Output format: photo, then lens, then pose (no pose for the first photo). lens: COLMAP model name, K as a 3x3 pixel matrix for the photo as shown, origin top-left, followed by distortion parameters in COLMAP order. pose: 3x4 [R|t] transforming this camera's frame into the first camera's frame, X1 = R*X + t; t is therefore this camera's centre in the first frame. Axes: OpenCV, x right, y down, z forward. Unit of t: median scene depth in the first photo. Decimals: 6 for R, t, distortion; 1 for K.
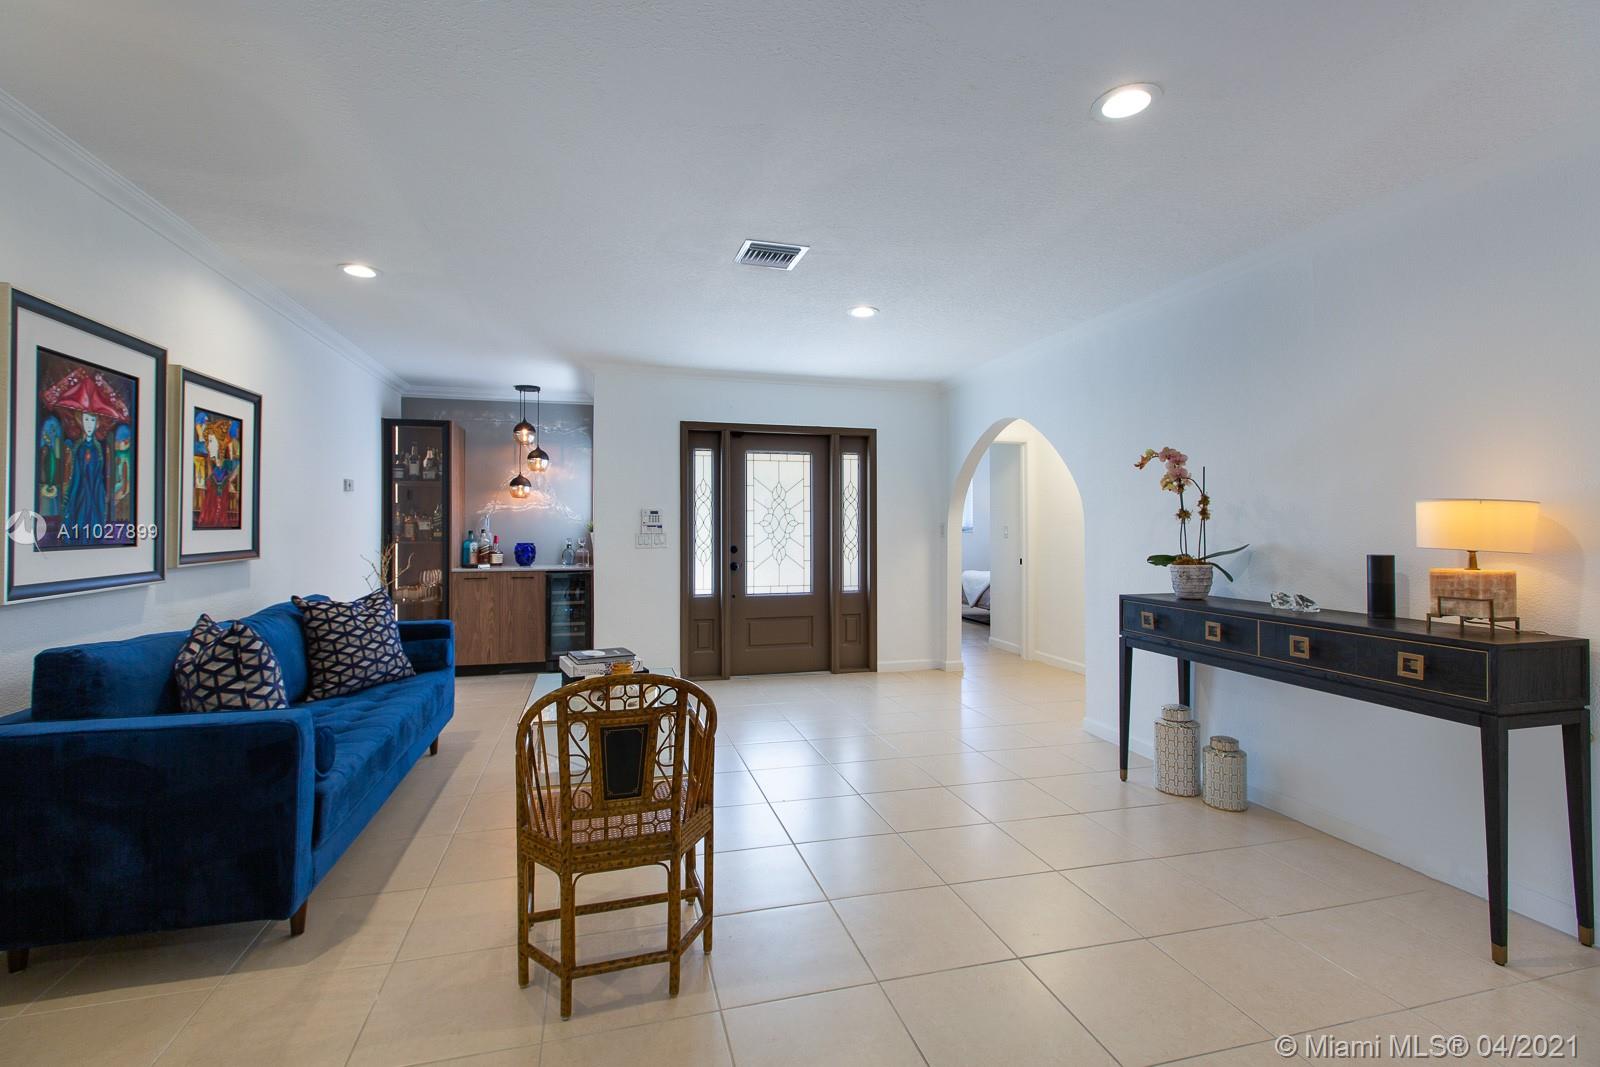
lens RADIAL K [[733.4, 0, 797.8], [0, 733.4, 521.6], [0, 0, 1]] dist [-0.002734, -0.001126]
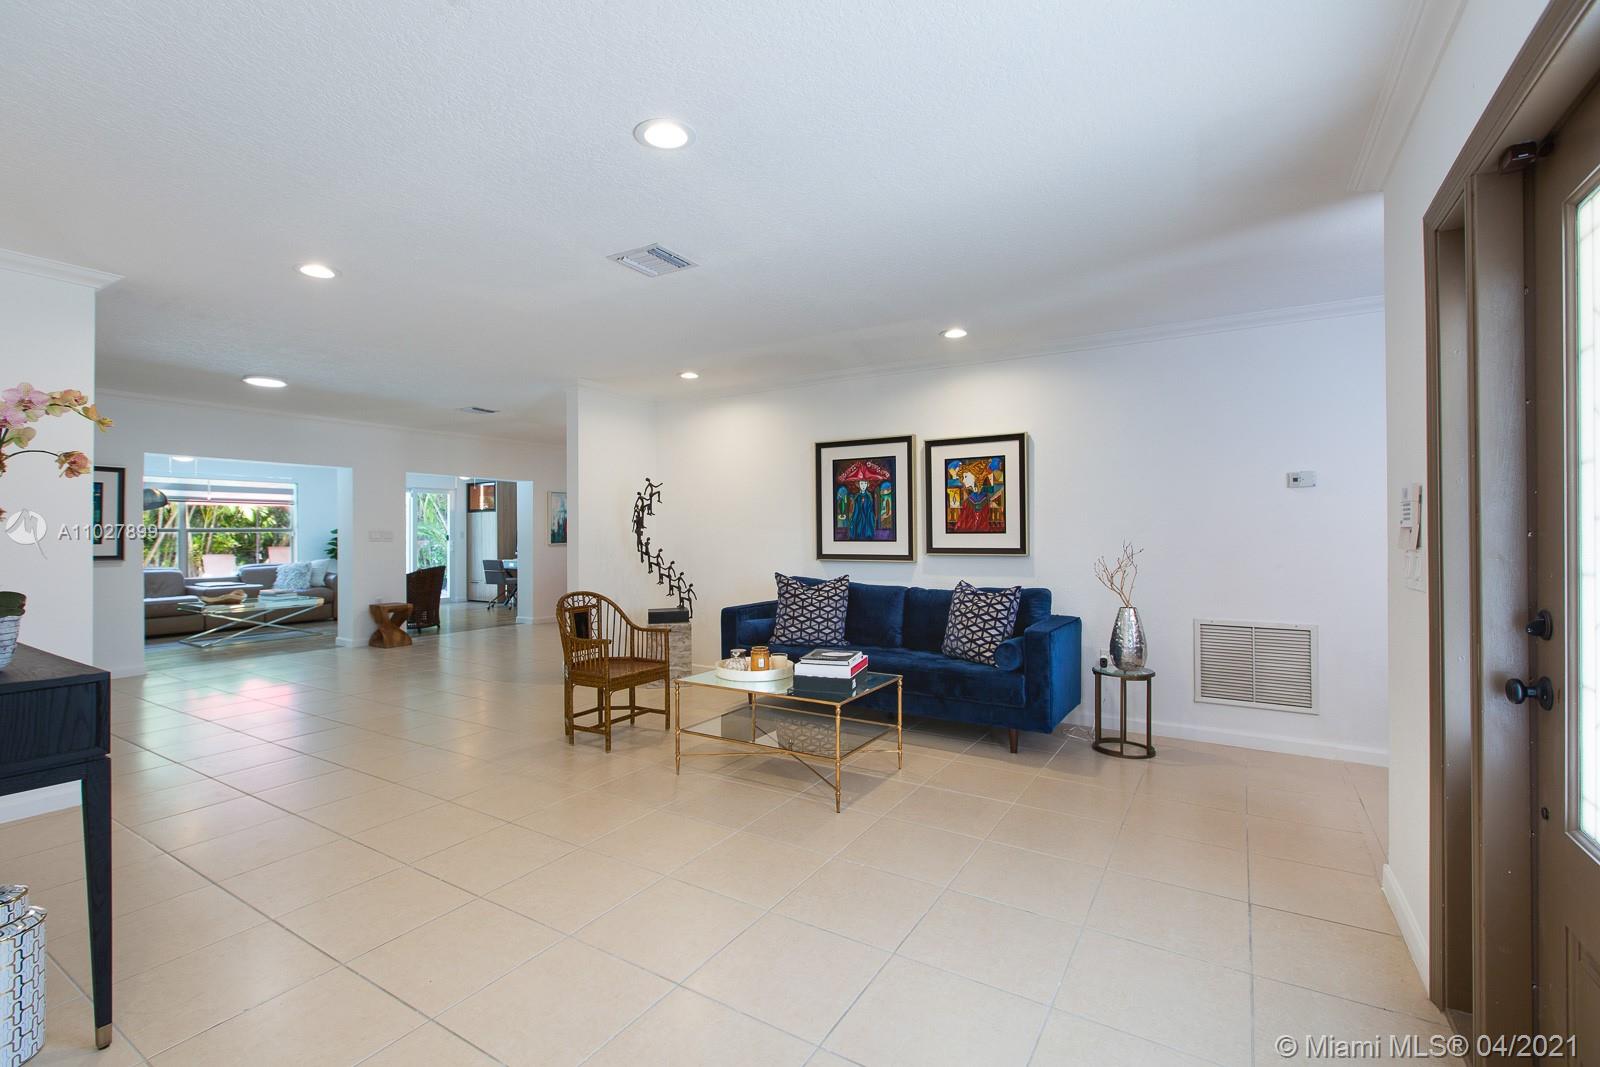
lens RADIAL K [[709.3, 0, 786.9], [0, 709.3, 528.2], [0, 0, 1]] dist [-0.000352, -0.000162]
pose [[-0.736533, -0.002075, -0.676399, 0.483835], [0.006078, 0.999935, -0.009687, 0.011737], [0.676375, -0.011246, -0.736472, 1.765218]]
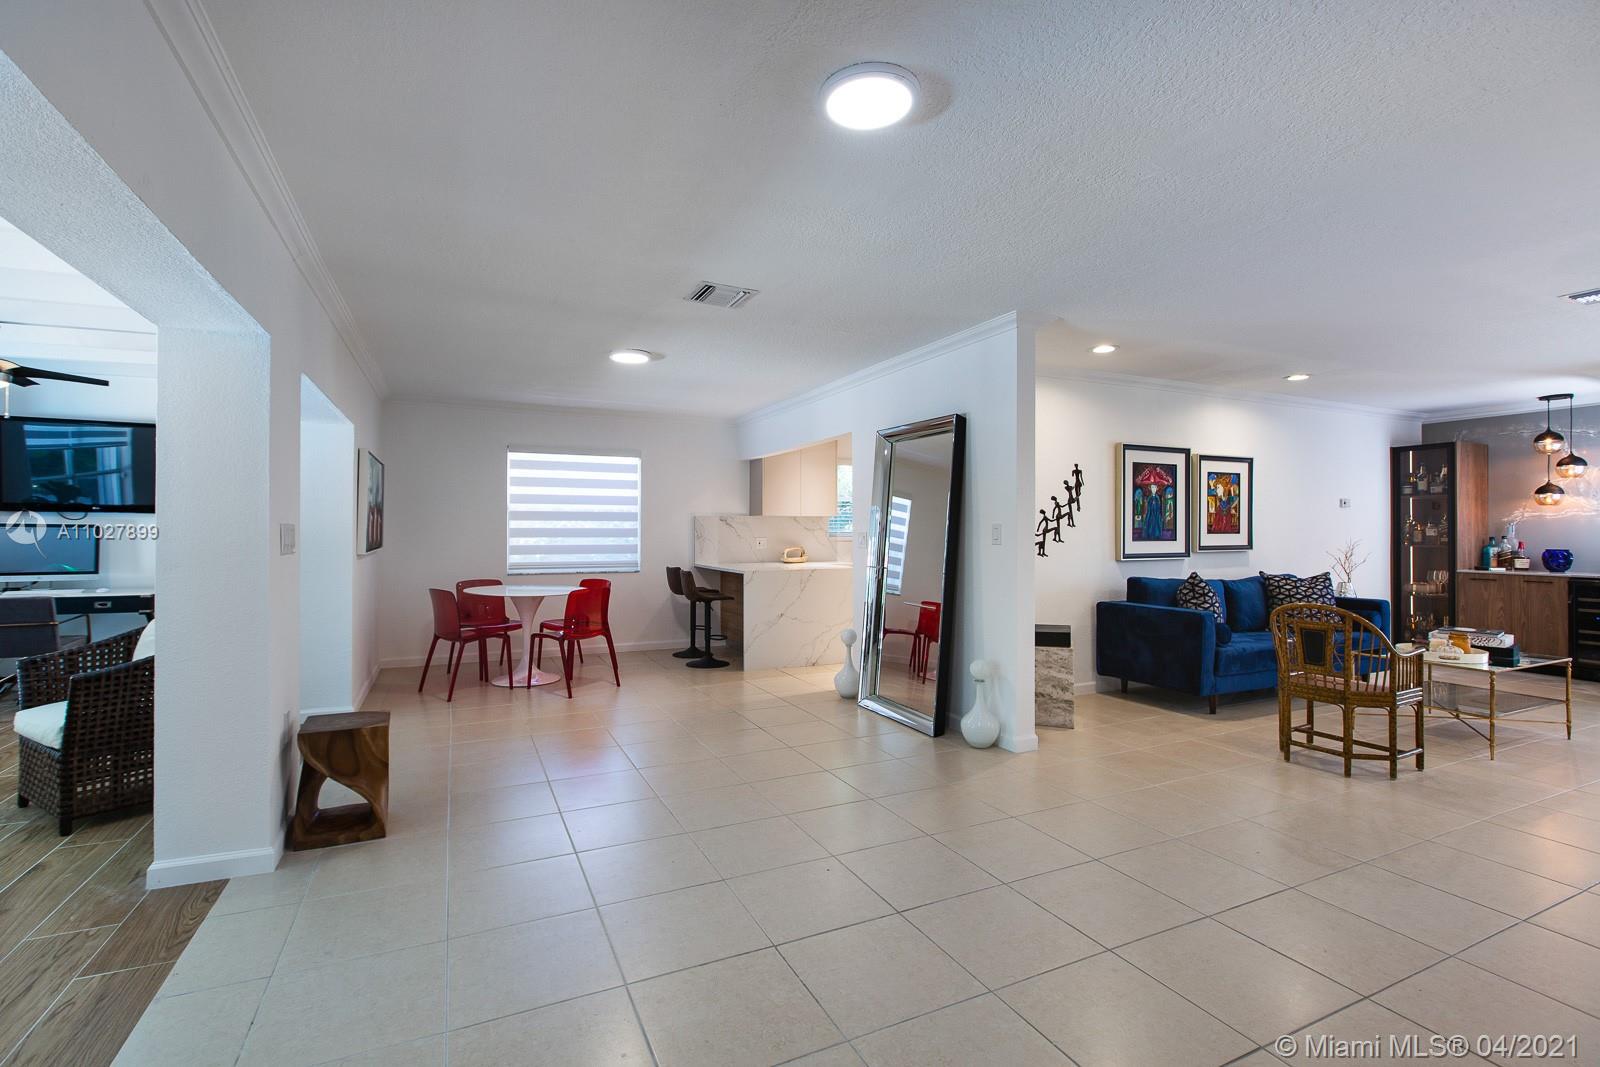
lens RADIAL K [[709.9, 0, 773.0], [0, 709.9, 526.8], [0, 0, 1]] dist [0.001600, -0.000049]
pose [[0.162014, -0.007878, -0.986757, 0.813349], [0.003957, 0.999965, -0.007334, 0.001888], [0.986780, -0.002716, 0.162040, -0.441116]]
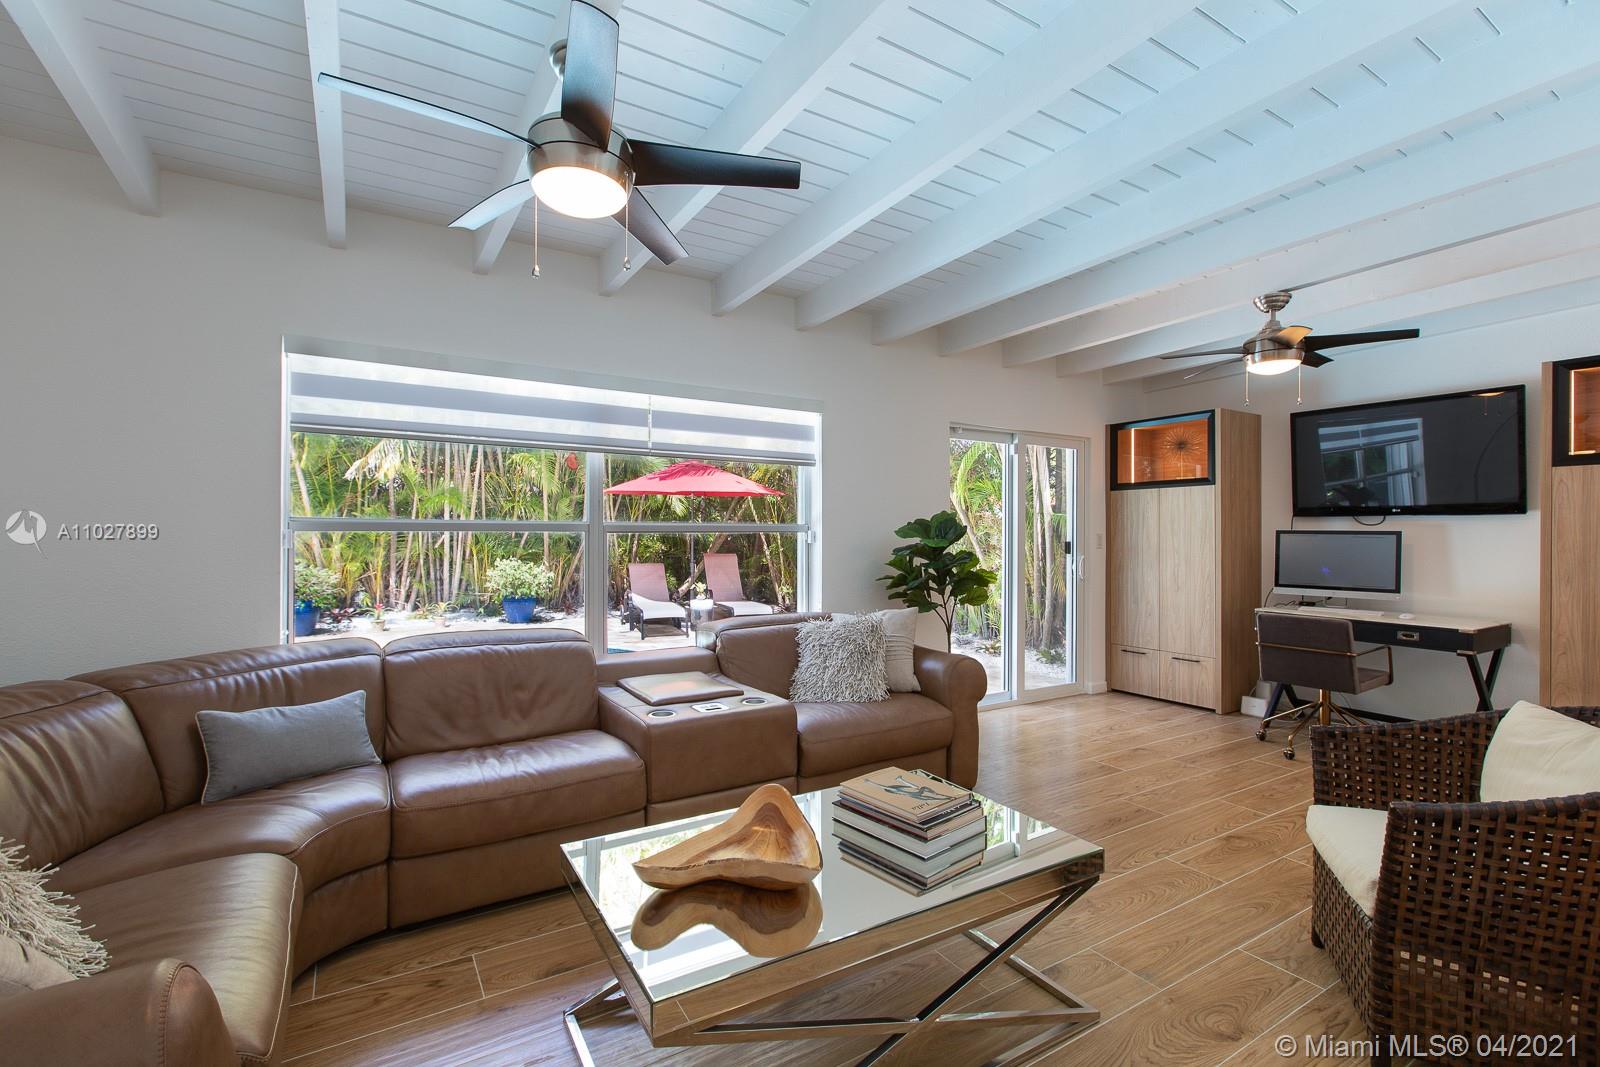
lens RADIAL K [[709.3, 0, 786.9], [0, 709.3, 528.2], [0, 0, 1]] dist [-0.000352, -0.000162]
pose [[-0.961802, -0.006742, -0.273663, 0.363255], [-0.003039, 0.999898, -0.013955, -0.004462], [0.273729, -0.012590, -0.961724, -0.778400]]
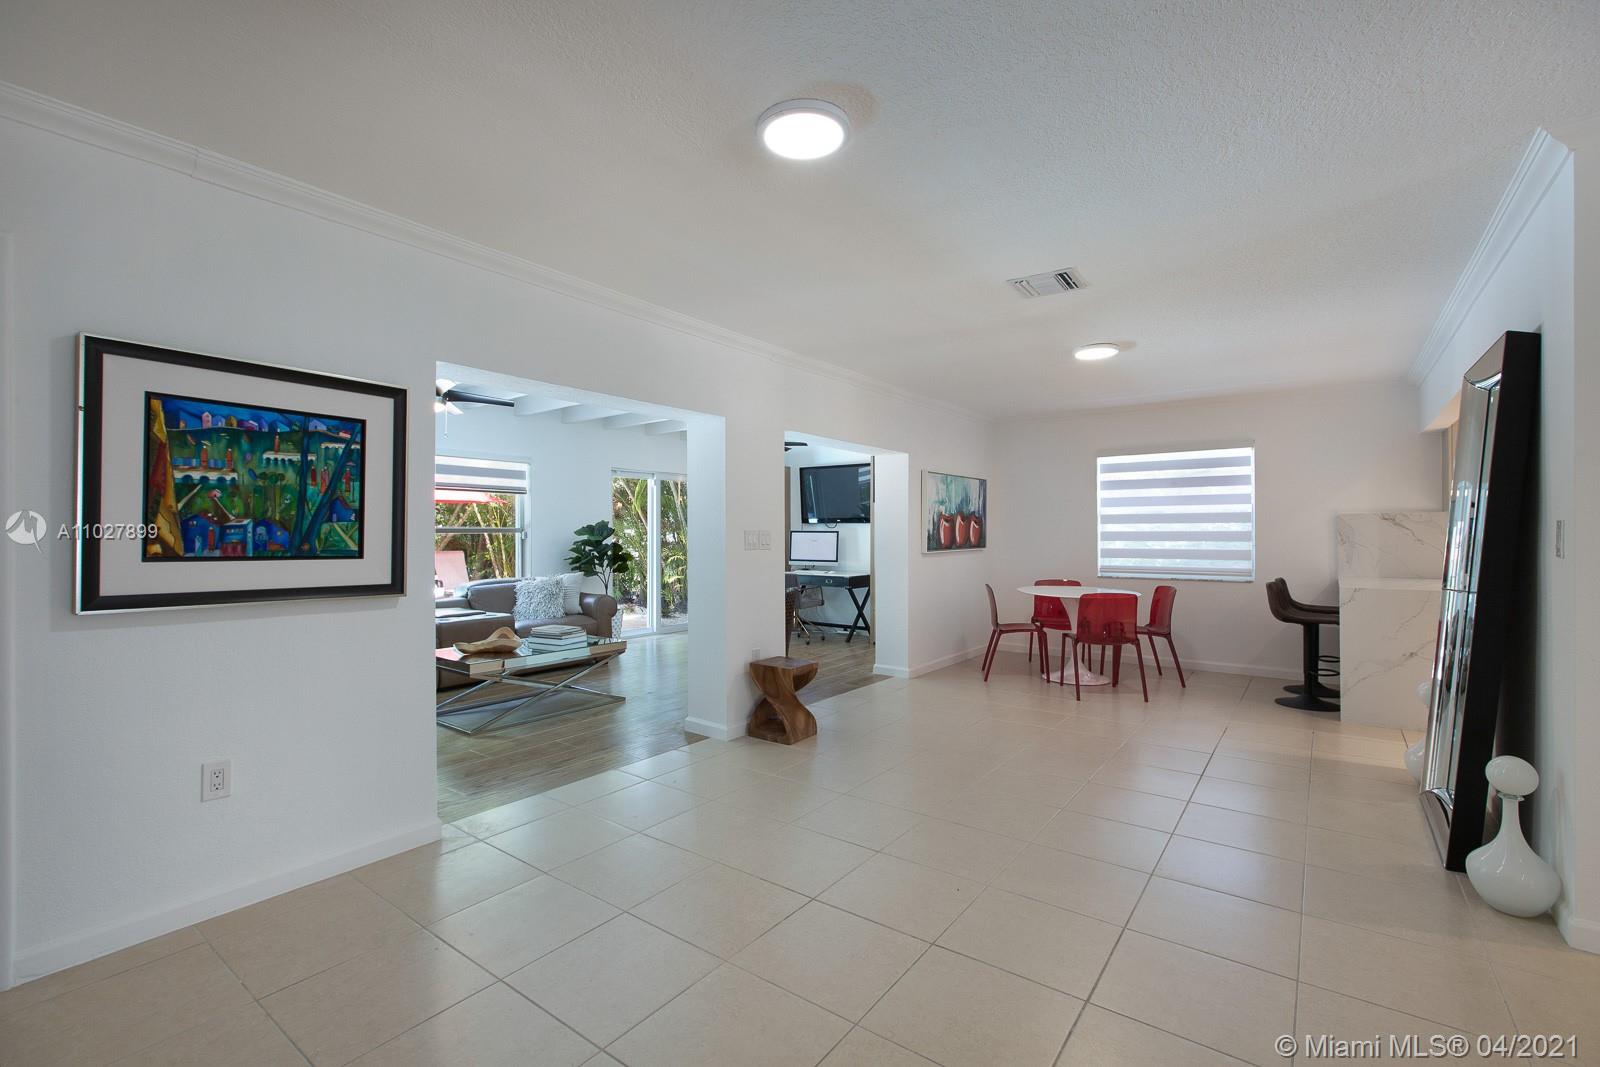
lens RADIAL K [[704.1, 0, 796.7], [0, 704.1, 528.6], [0, 0, 1]] dist [-0.000265, -0.000068]
pose [[-0.785672, -0.005699, -0.618617, 0.650644], [0.002778, 0.999915, -0.012740, 0.002640], [0.618637, -0.011728, -0.785589, 0.217506]]
